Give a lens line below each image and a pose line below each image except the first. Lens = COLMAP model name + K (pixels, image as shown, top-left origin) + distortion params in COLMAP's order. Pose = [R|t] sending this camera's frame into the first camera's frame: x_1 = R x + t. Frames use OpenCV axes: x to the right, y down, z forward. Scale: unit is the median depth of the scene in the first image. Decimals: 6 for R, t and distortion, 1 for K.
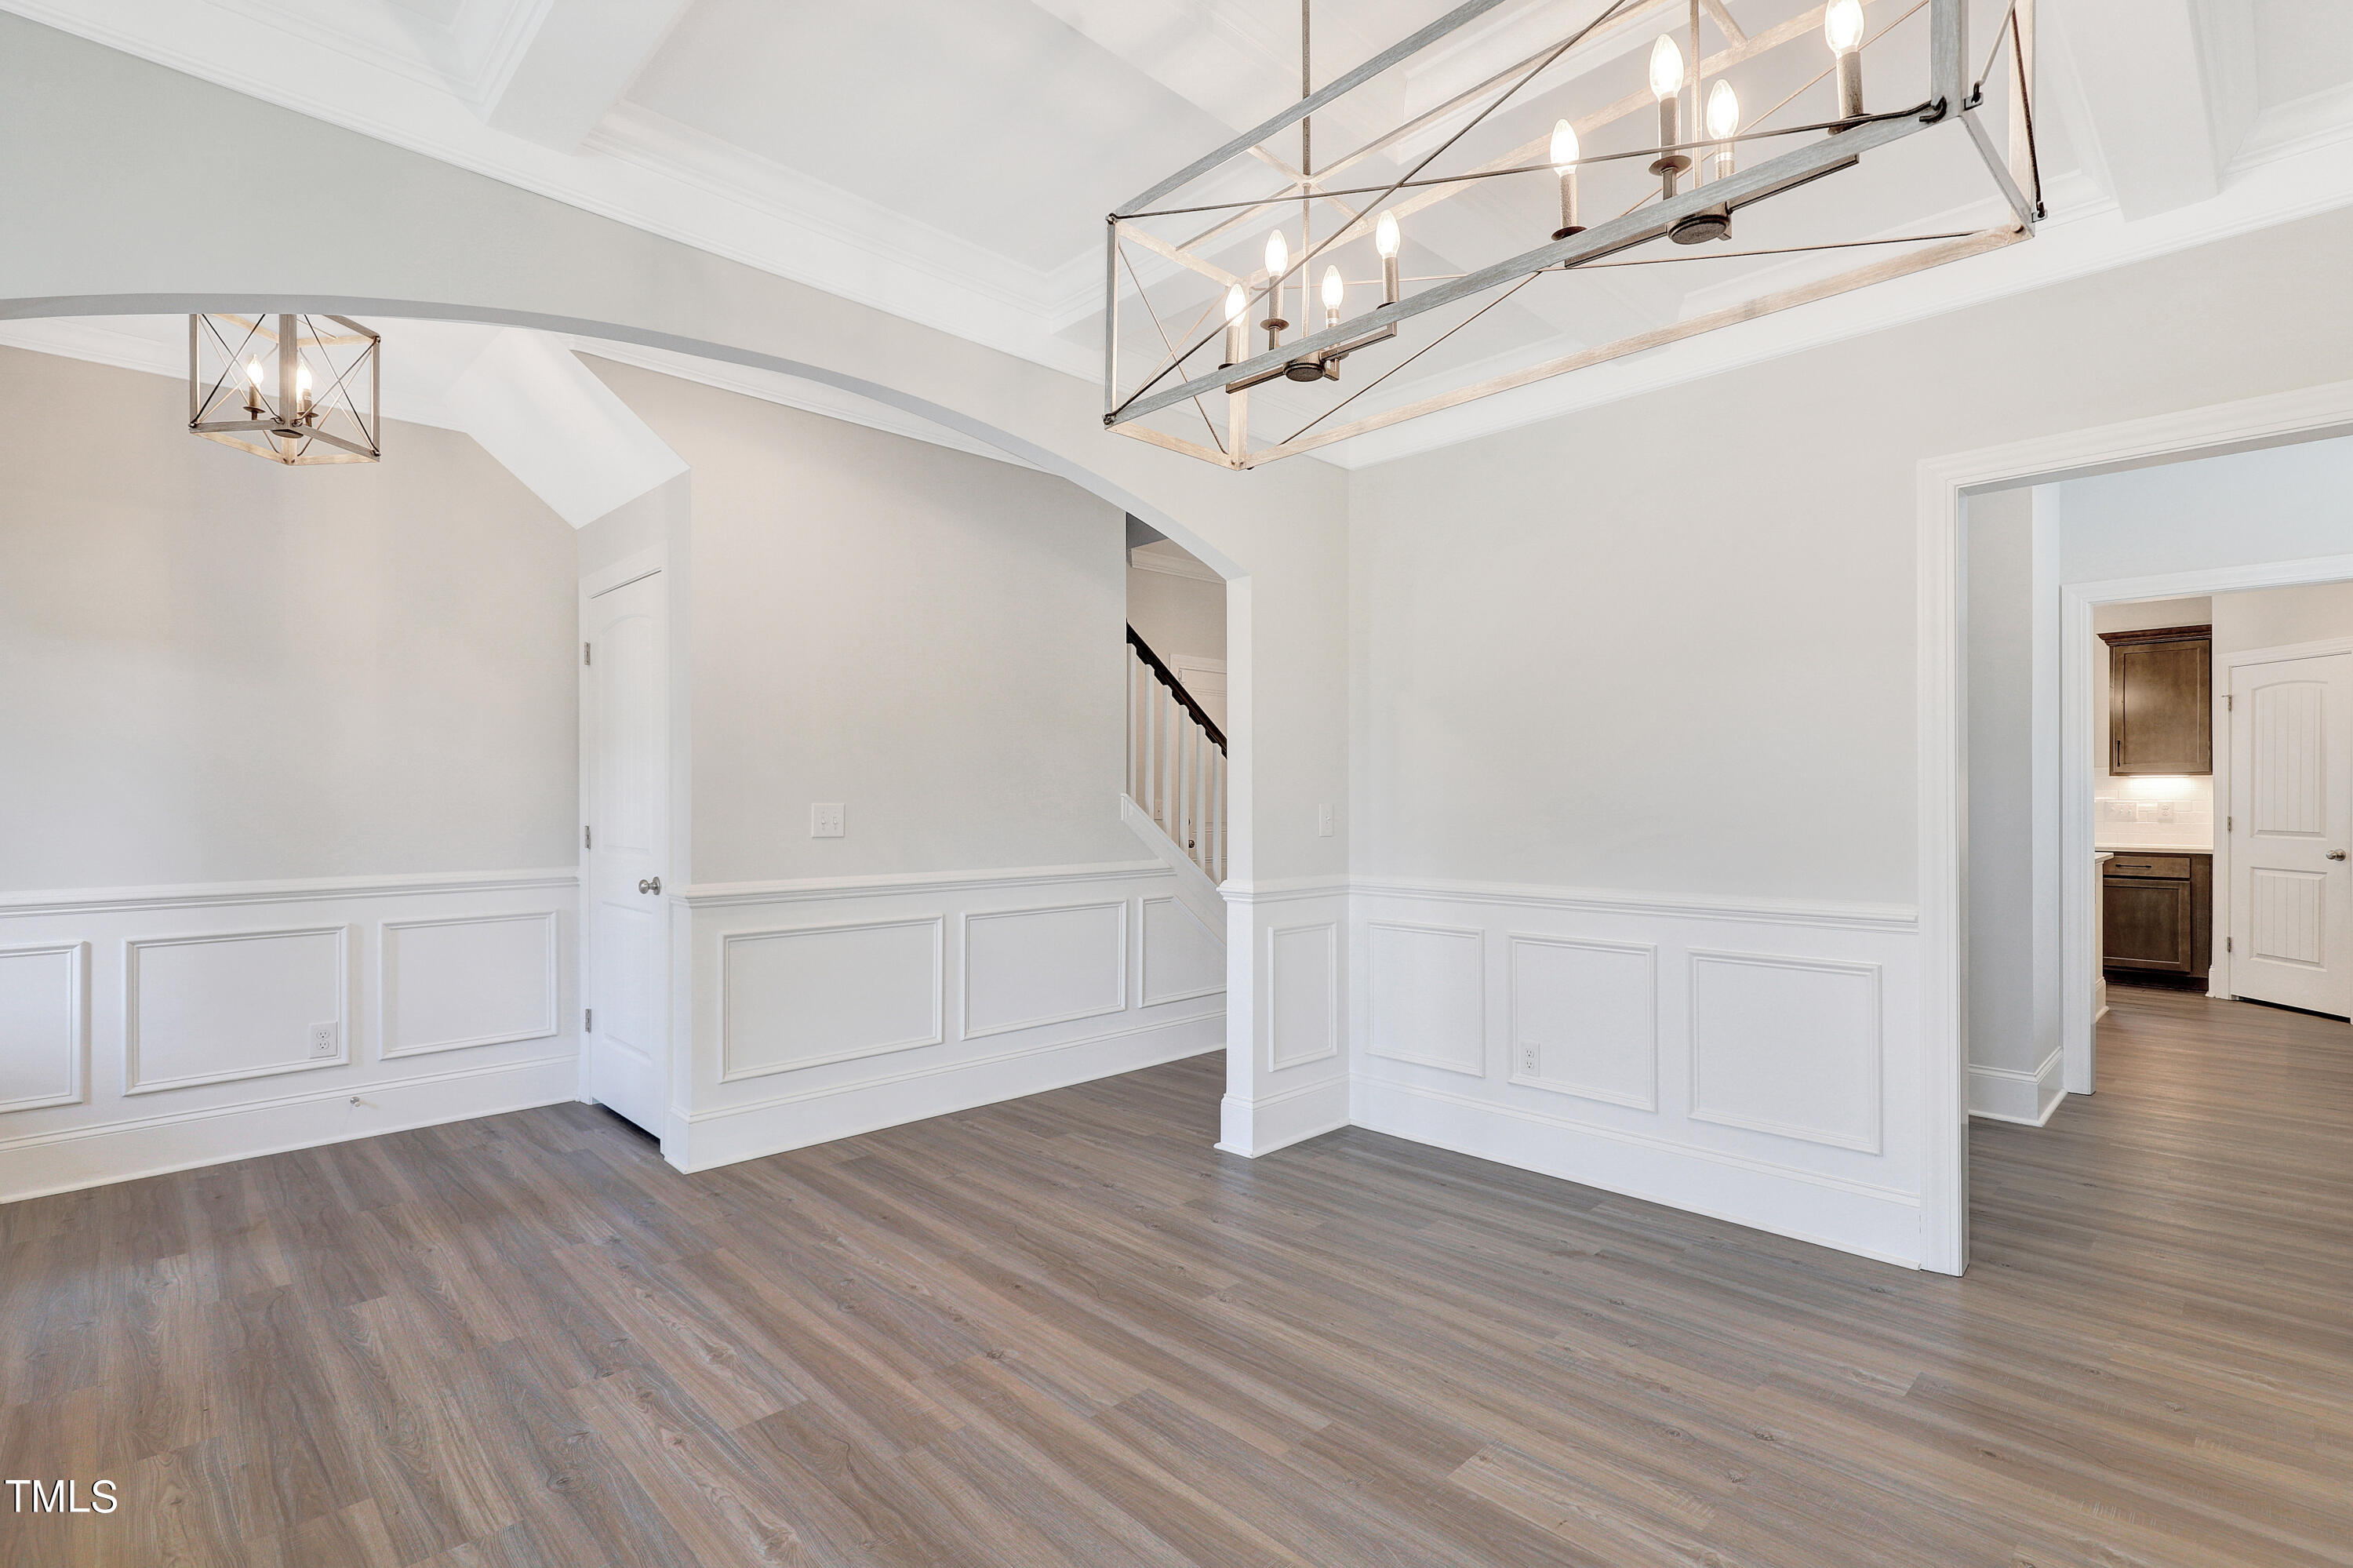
lens RADIAL K [[1081.2, 0, 1228.9], [0, 1081.2, 792.6], [0, 0, 1]] dist [0.001545, 0.000239]
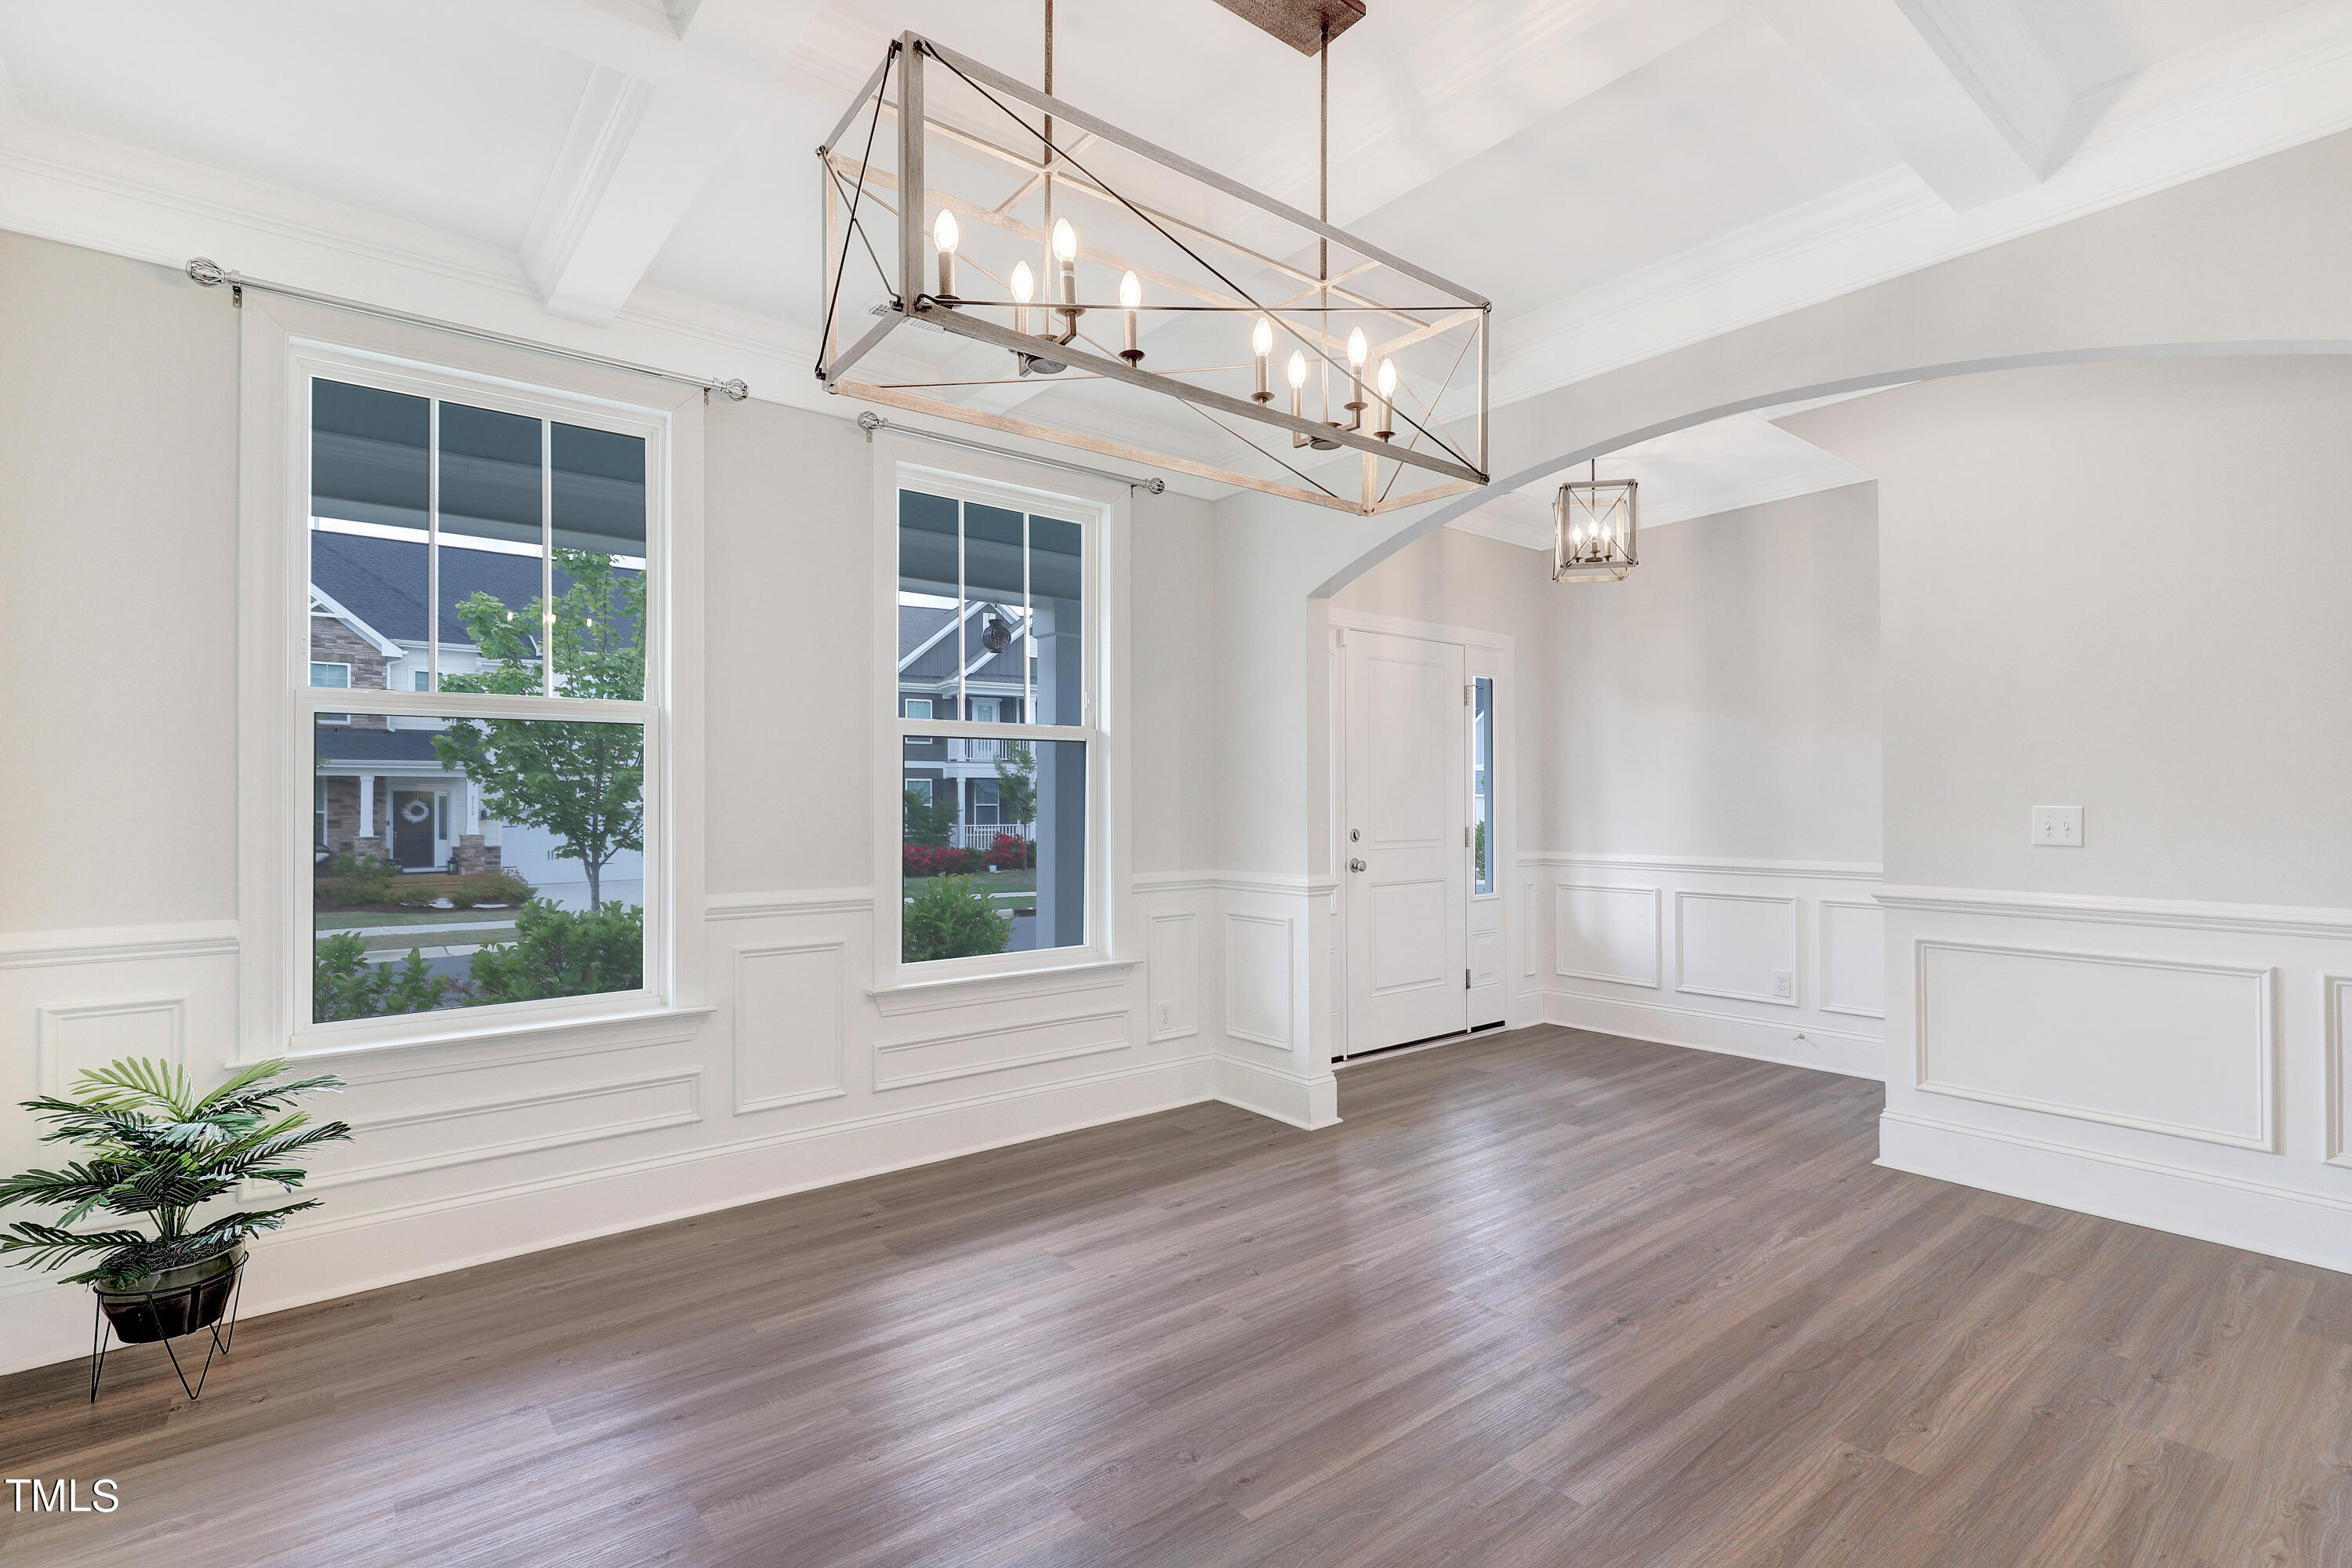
lens RADIAL K [[1080.7, 0, 1175.1], [0, 1080.7, 798.3], [0, 0, 1]] dist [0.001545, 0.000239]
pose [[-0.097557, 0.003364, -0.995224, 0.725160], [0.006450, 0.999975, 0.002747, -0.005597], [0.995209, -0.006151, -0.097576, 0.535193]]
